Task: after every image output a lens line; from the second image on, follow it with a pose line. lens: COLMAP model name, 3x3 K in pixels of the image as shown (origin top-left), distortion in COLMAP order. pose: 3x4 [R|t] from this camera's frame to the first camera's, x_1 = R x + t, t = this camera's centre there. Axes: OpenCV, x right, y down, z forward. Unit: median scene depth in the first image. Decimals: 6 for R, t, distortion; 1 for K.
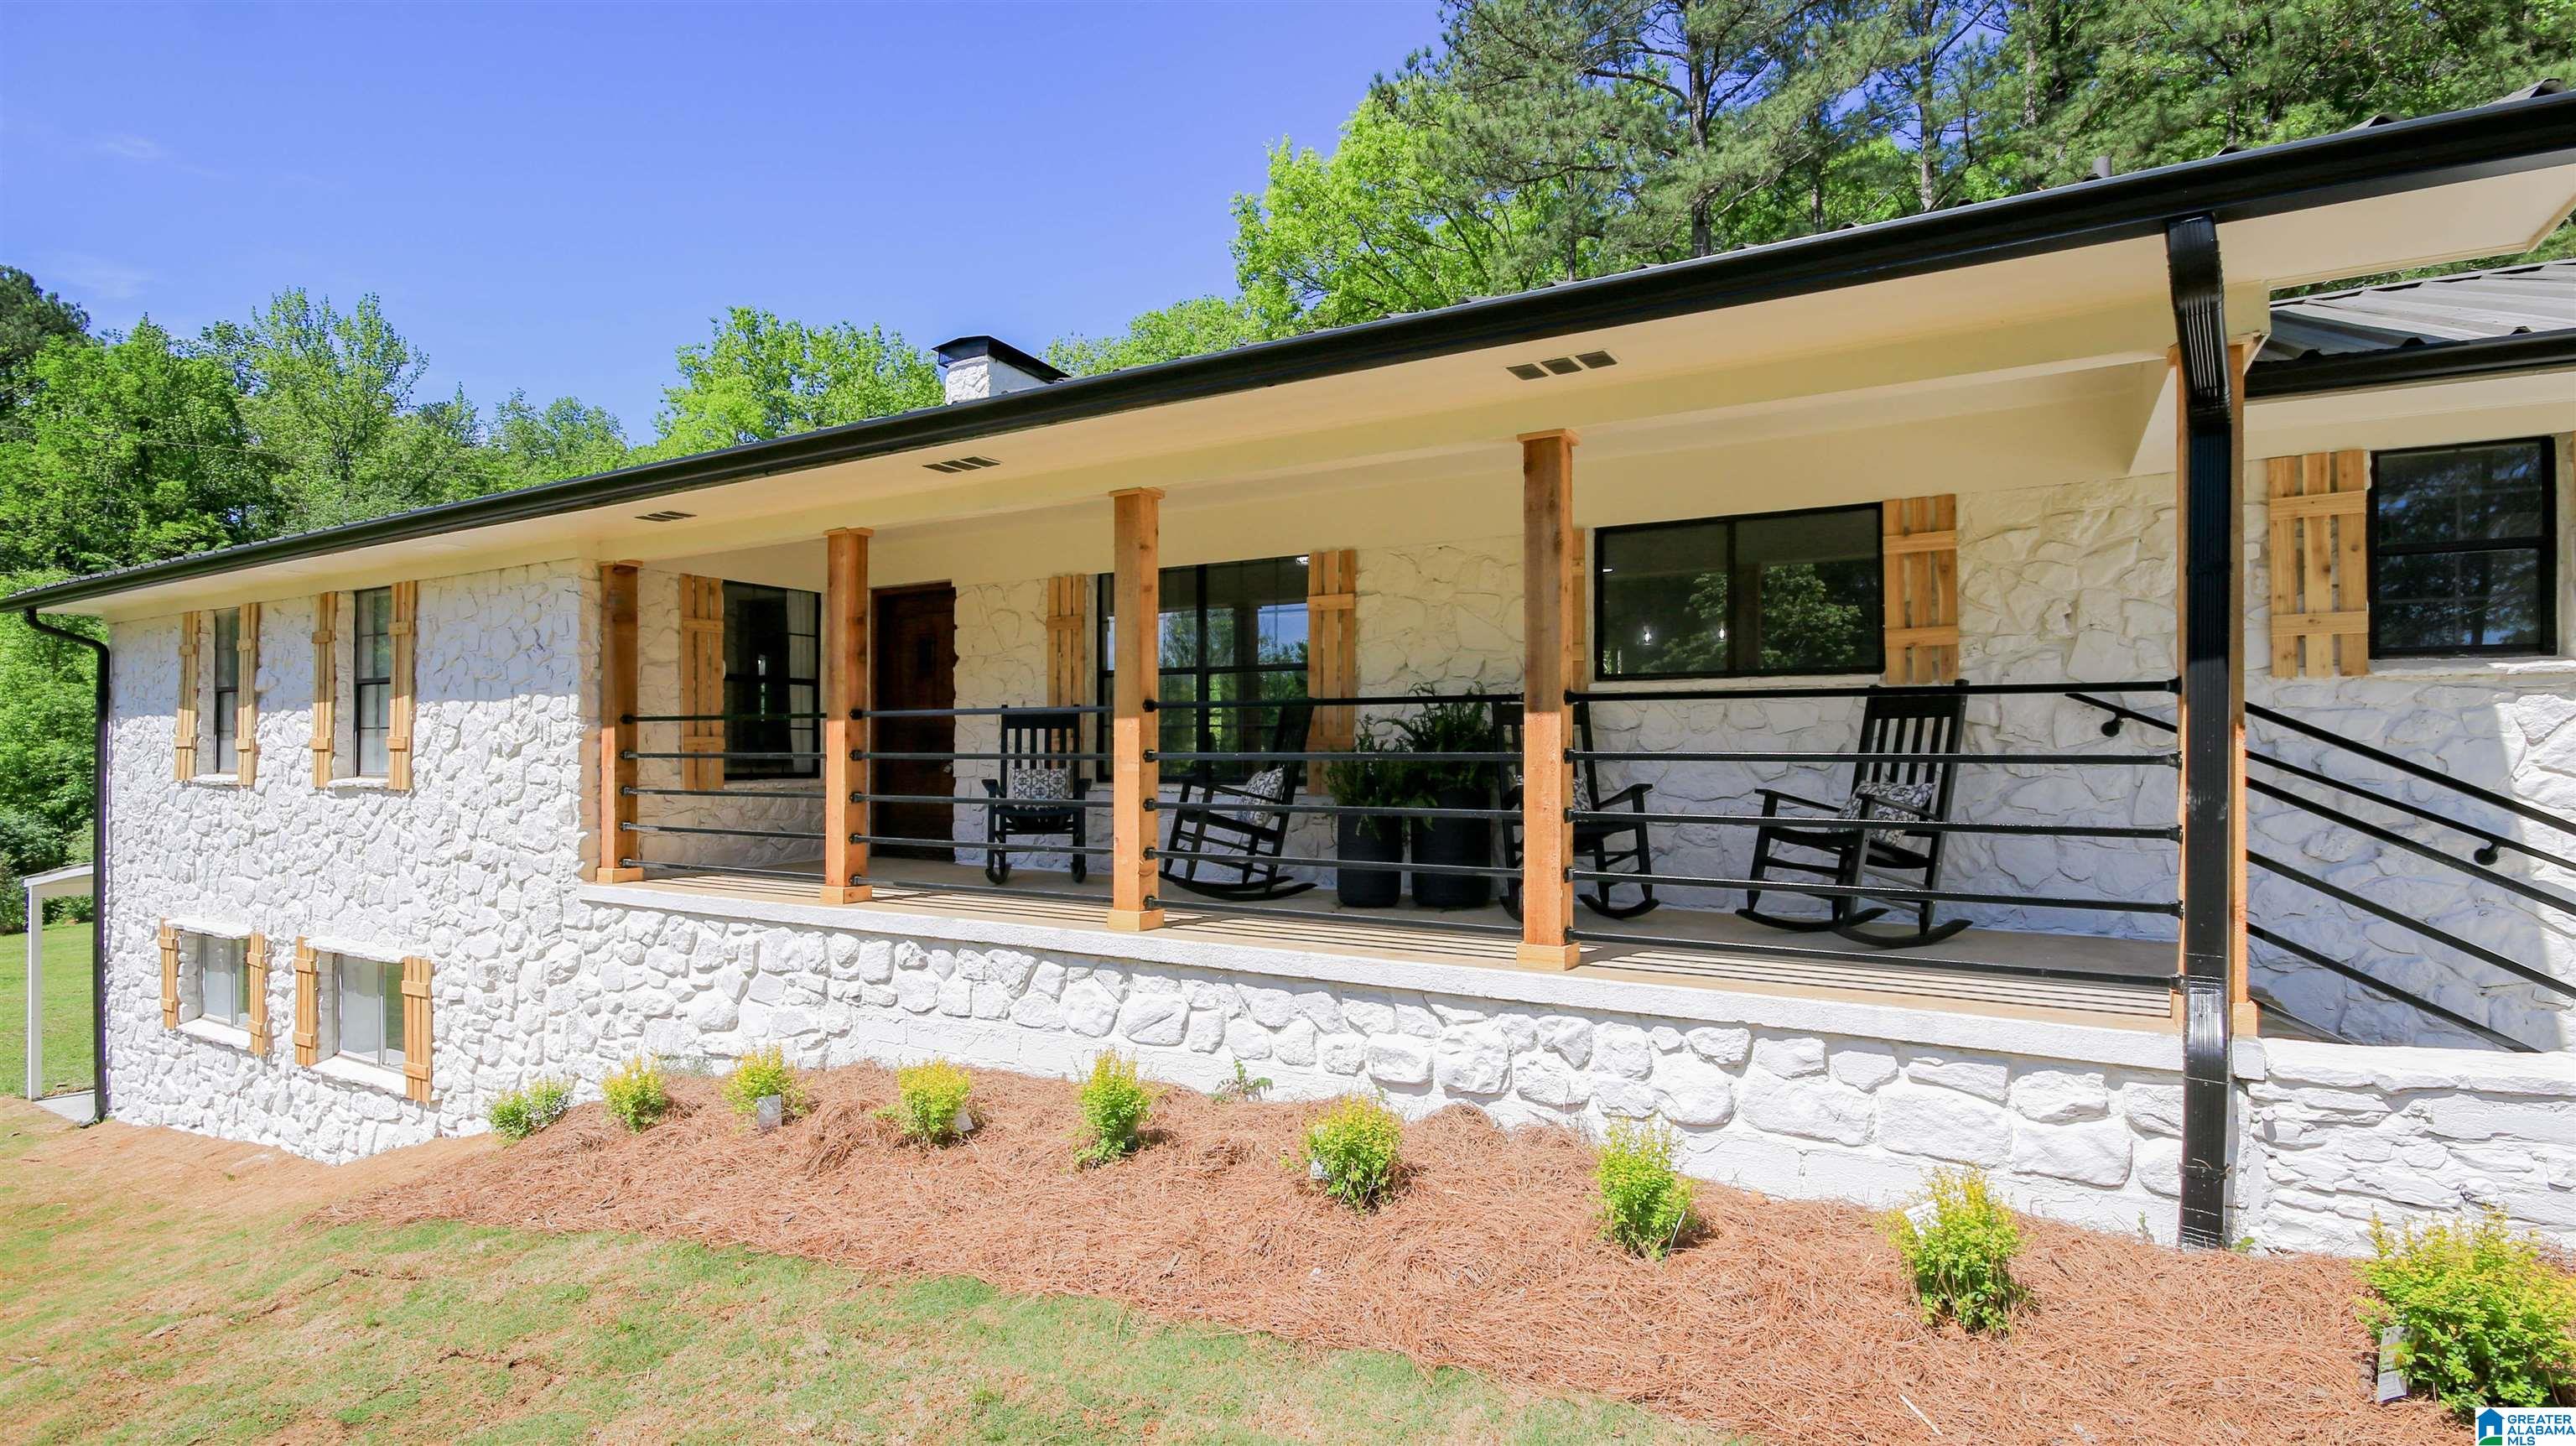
lens RADIAL K [[1228.3, 0, 1314.4], [0, 1228.3, 730.7], [0, 0, 1]] dist [0.002839, 0.000520]
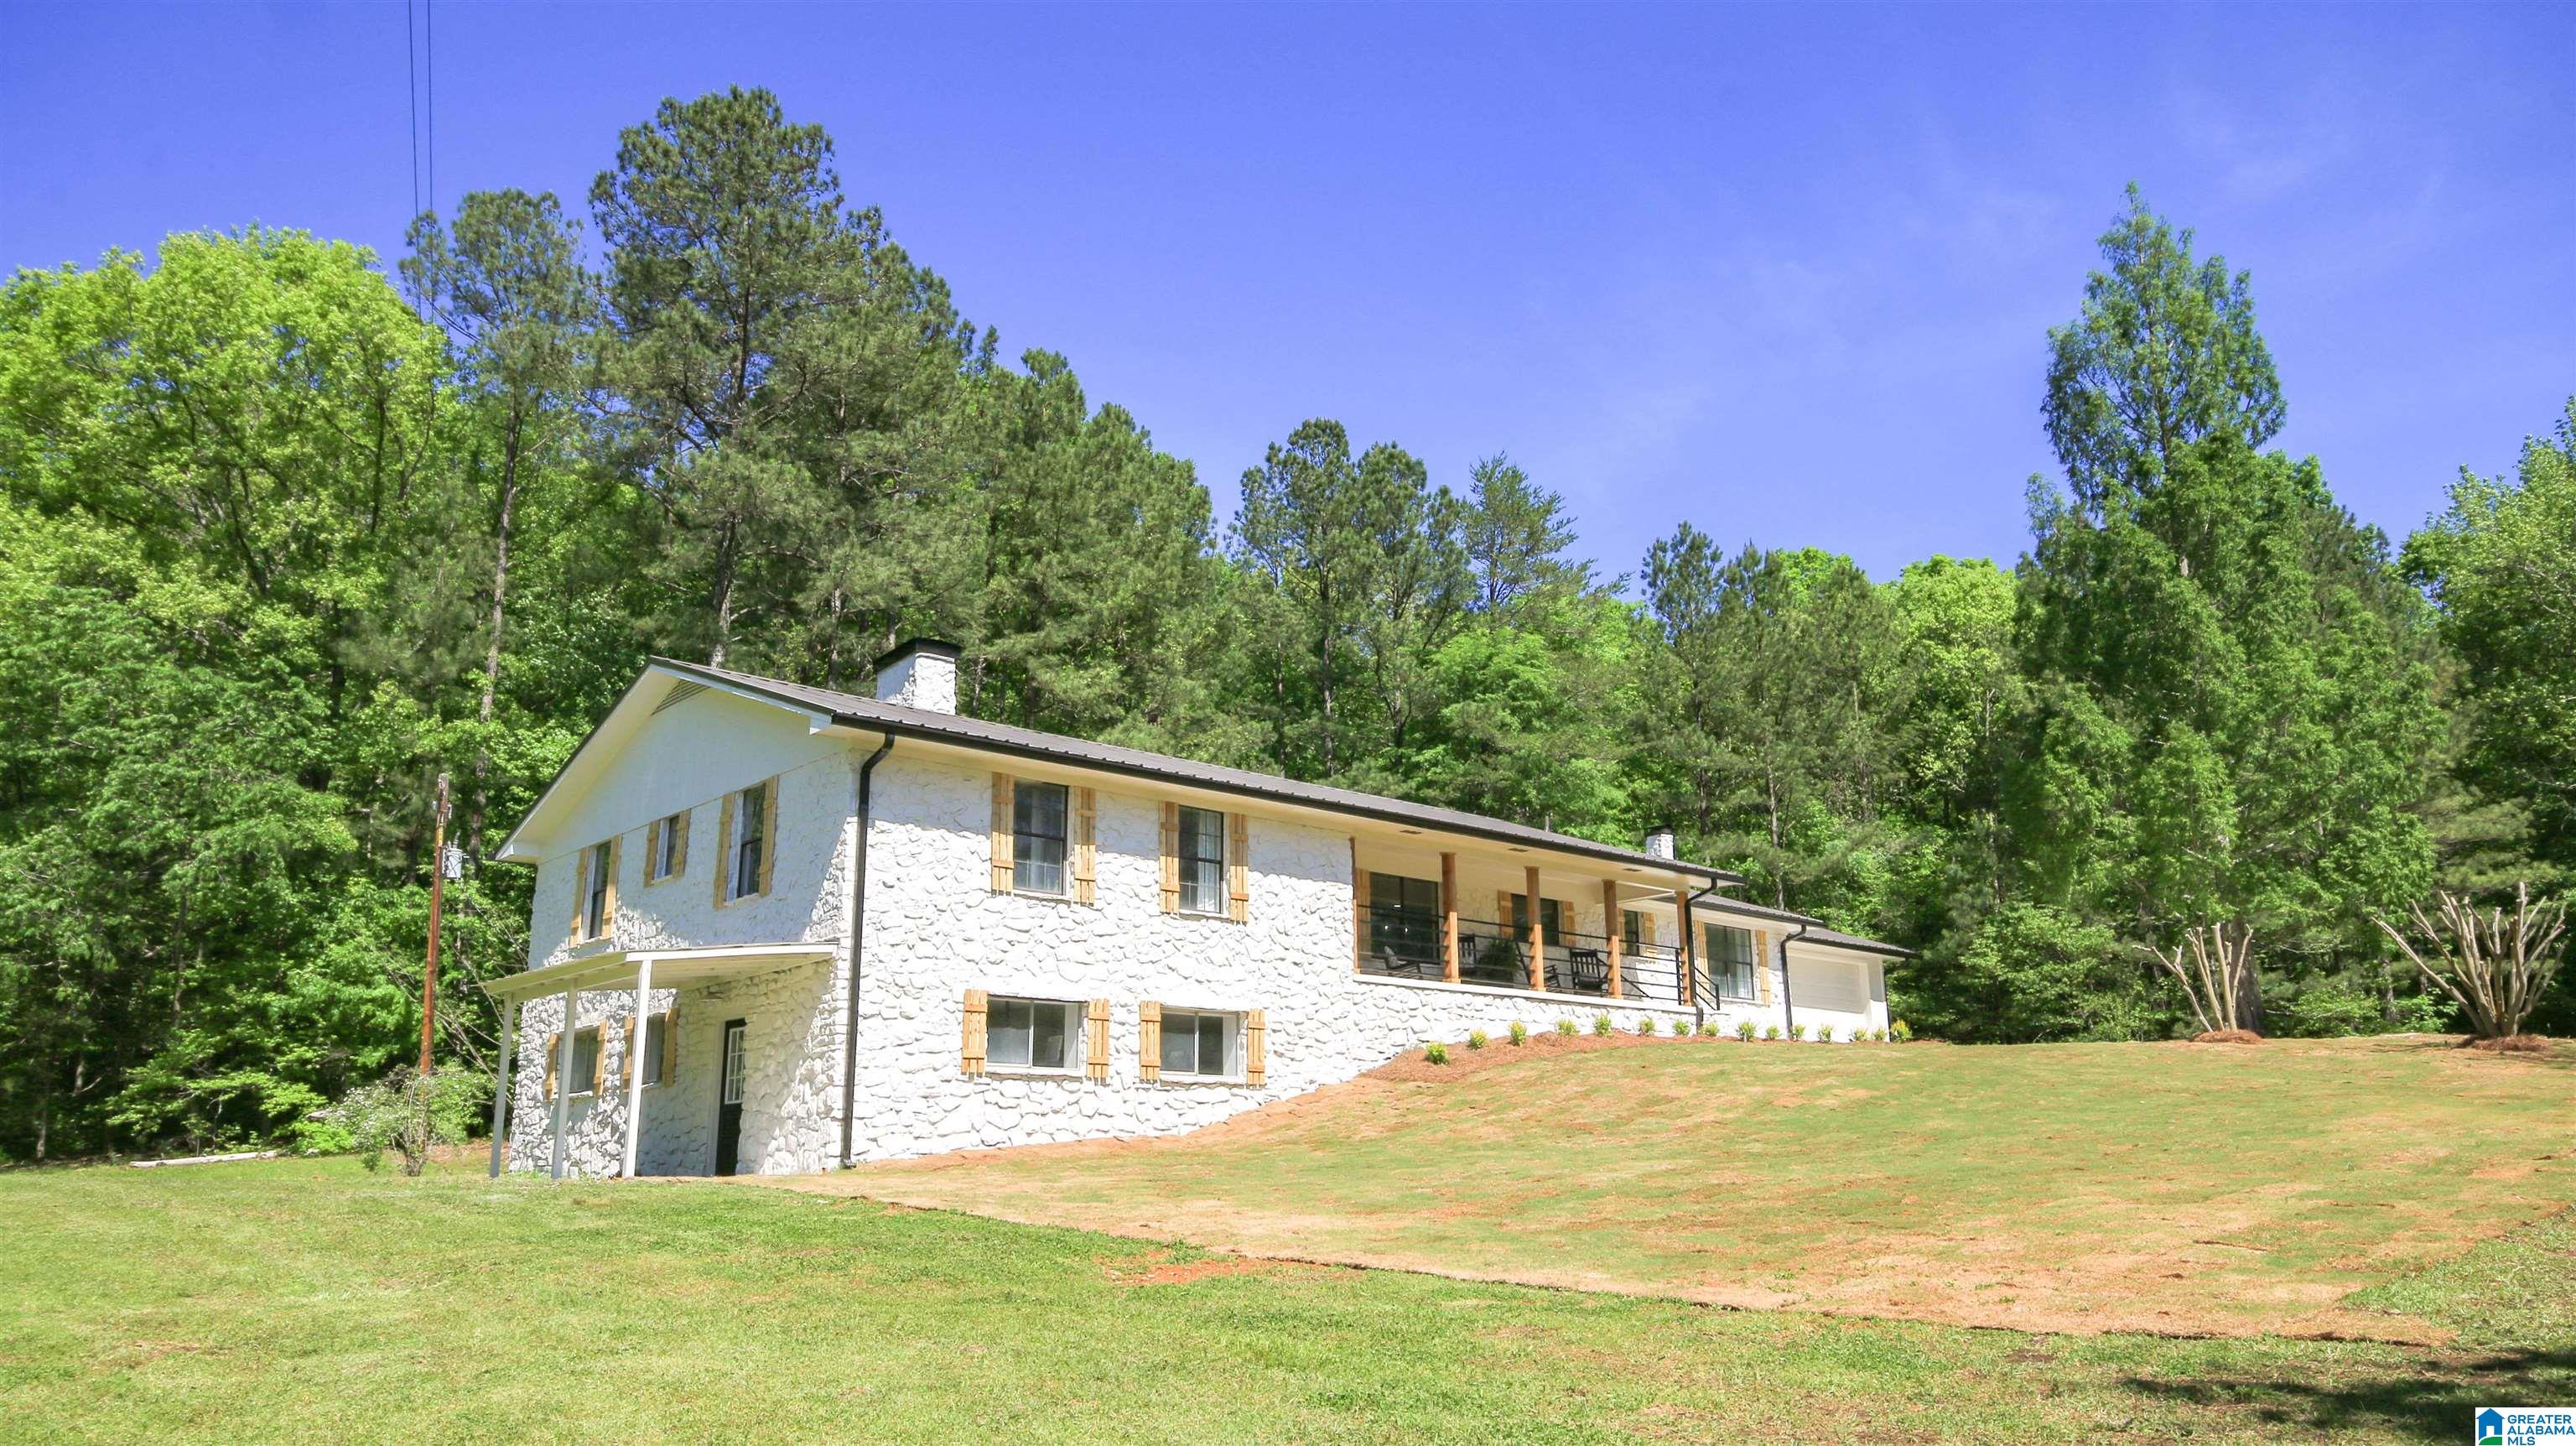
lens RADIAL K [[1806.9, 0, 1283.3], [0, 1806.9, 655.9], [0, 0, 1]] dist [0.000081, 0.000021]
pose [[0.303964, 0.266983, 0.914509, -4.574344], [-0.007648, 0.960582, -0.277891, 0.580105], [-0.952653, 0.077475, 0.294024, 0.099236]]
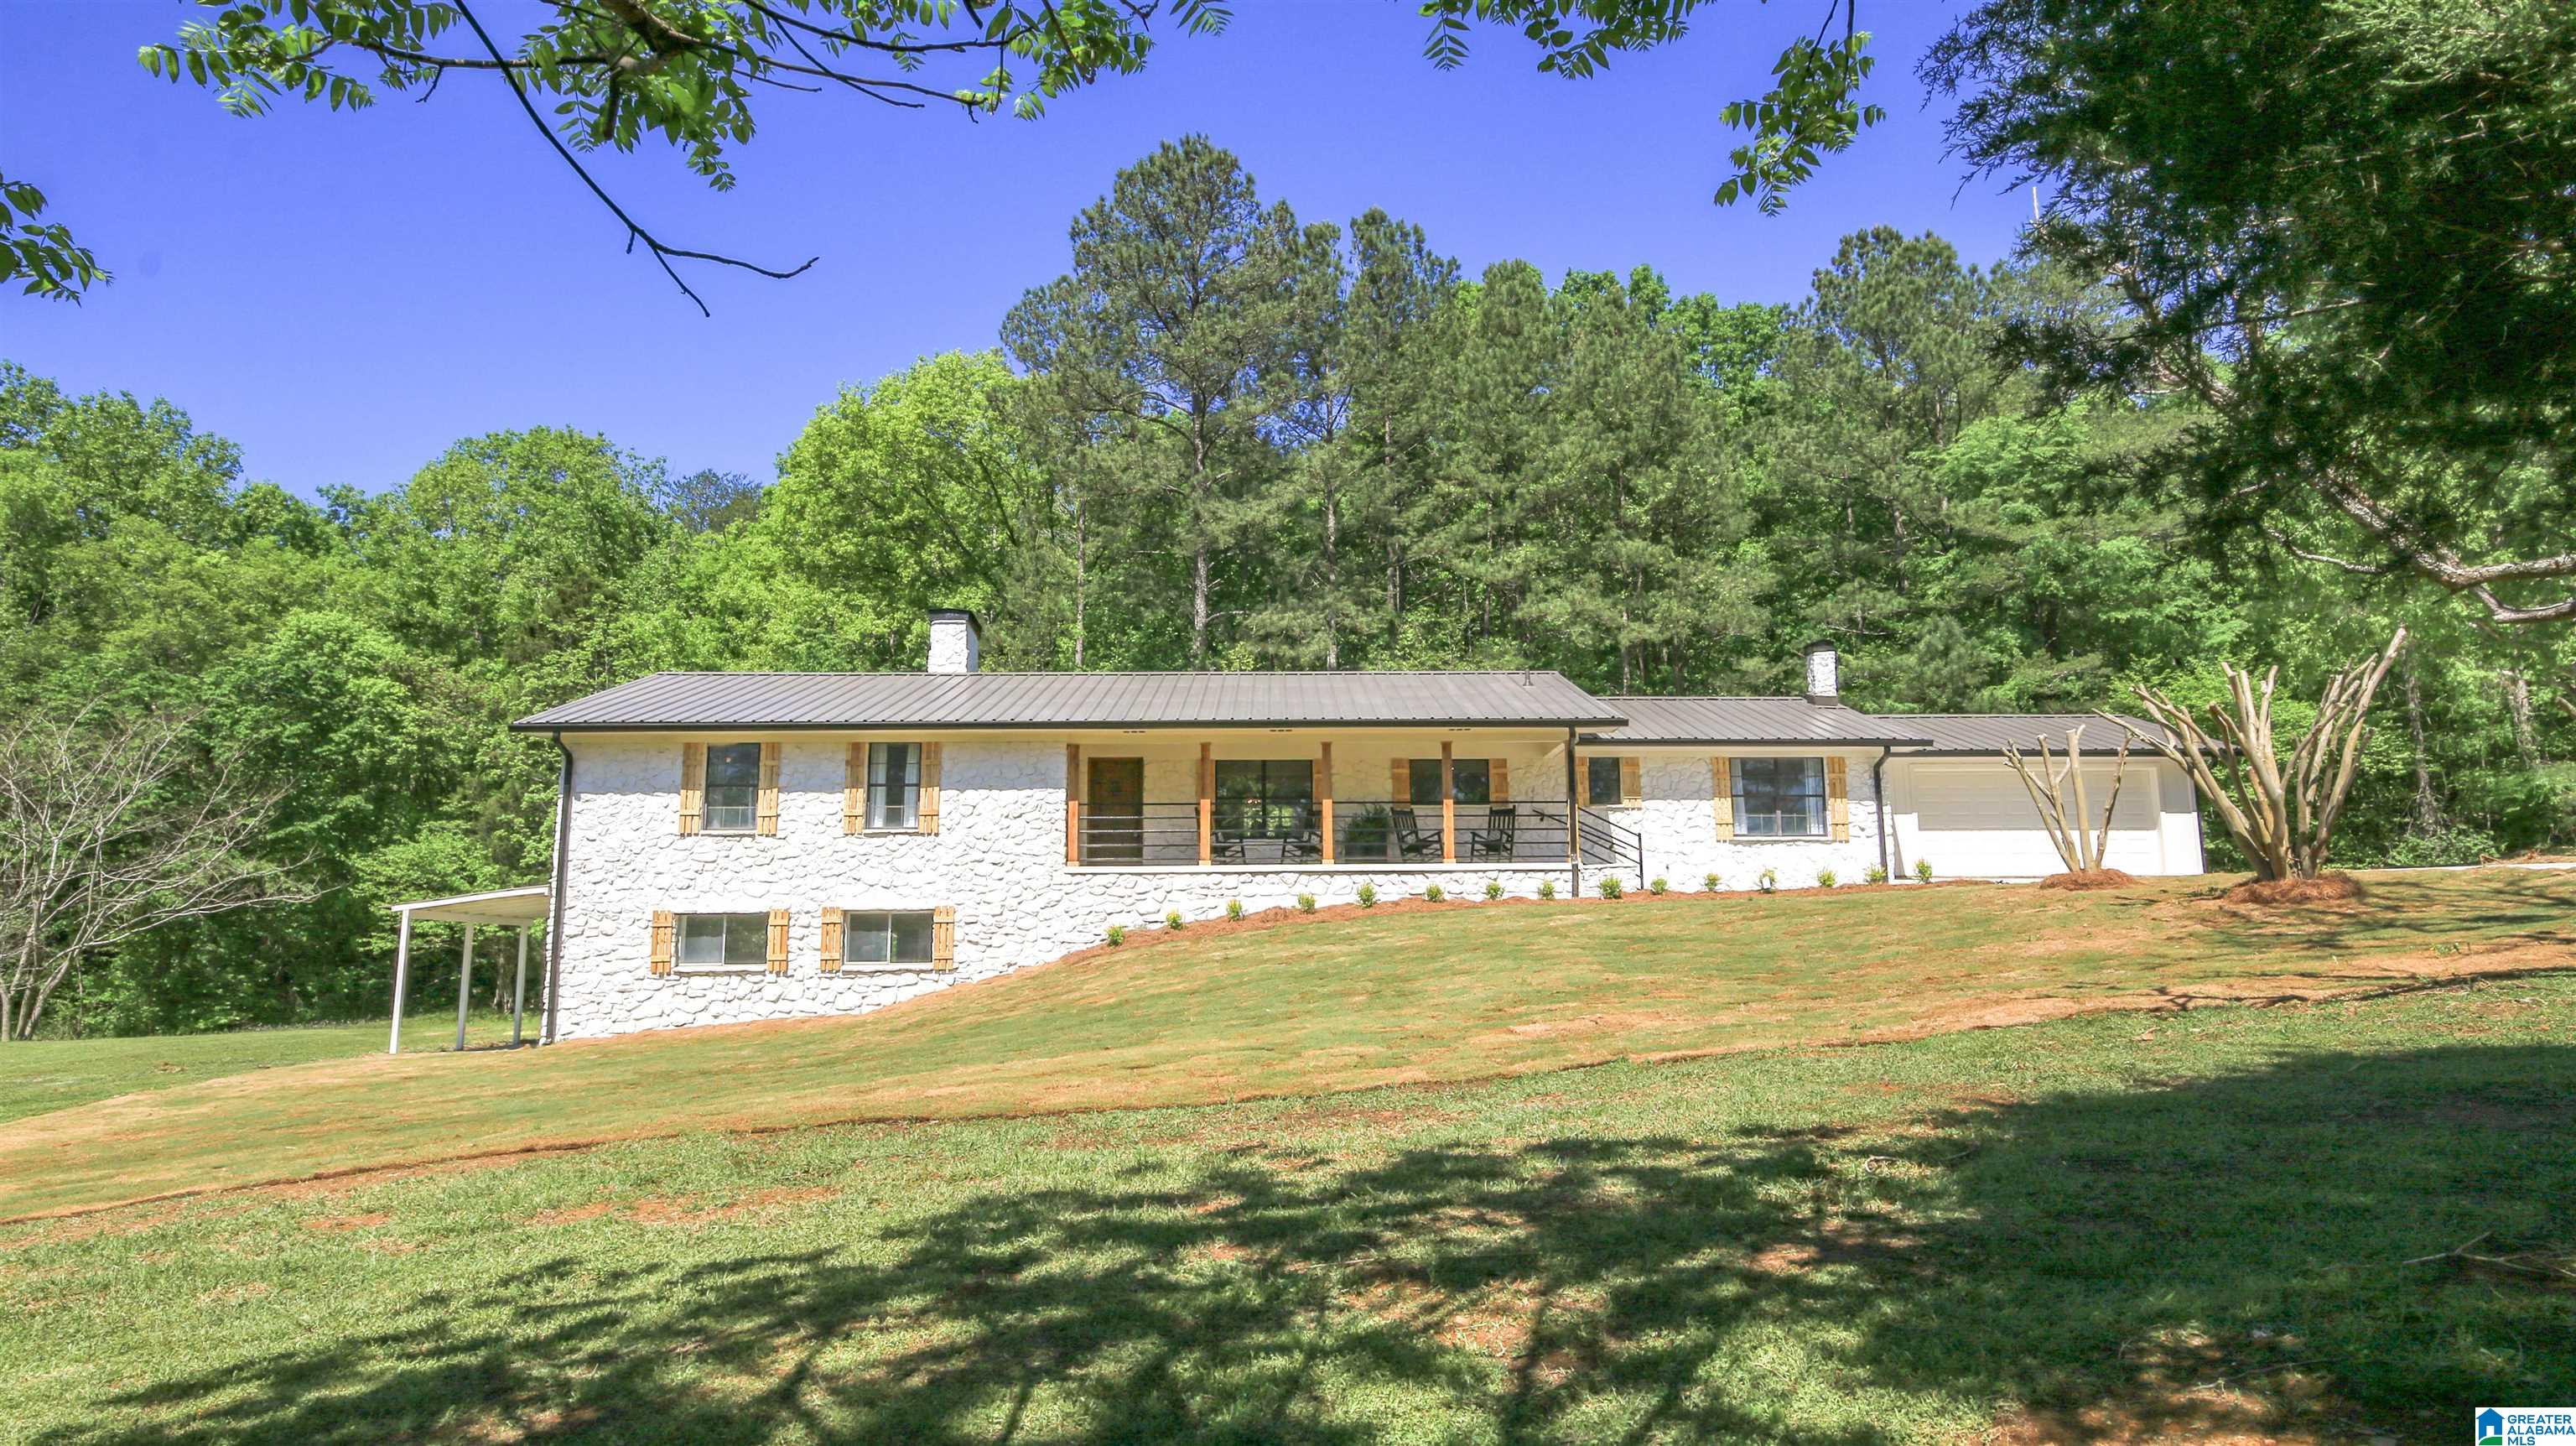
lens RADIAL K [[1507.2, 0, 1288.0], [0, 1507.2, 723.0], [0, 0, 1]] dist [0.016021, 0.000358]
pose [[0.853961, 0.076628, 0.514664, -2.176071], [0.000627, 0.988945, -0.148283, 0.345849], [-0.520337, 0.126950, 0.844472, -2.304243]]
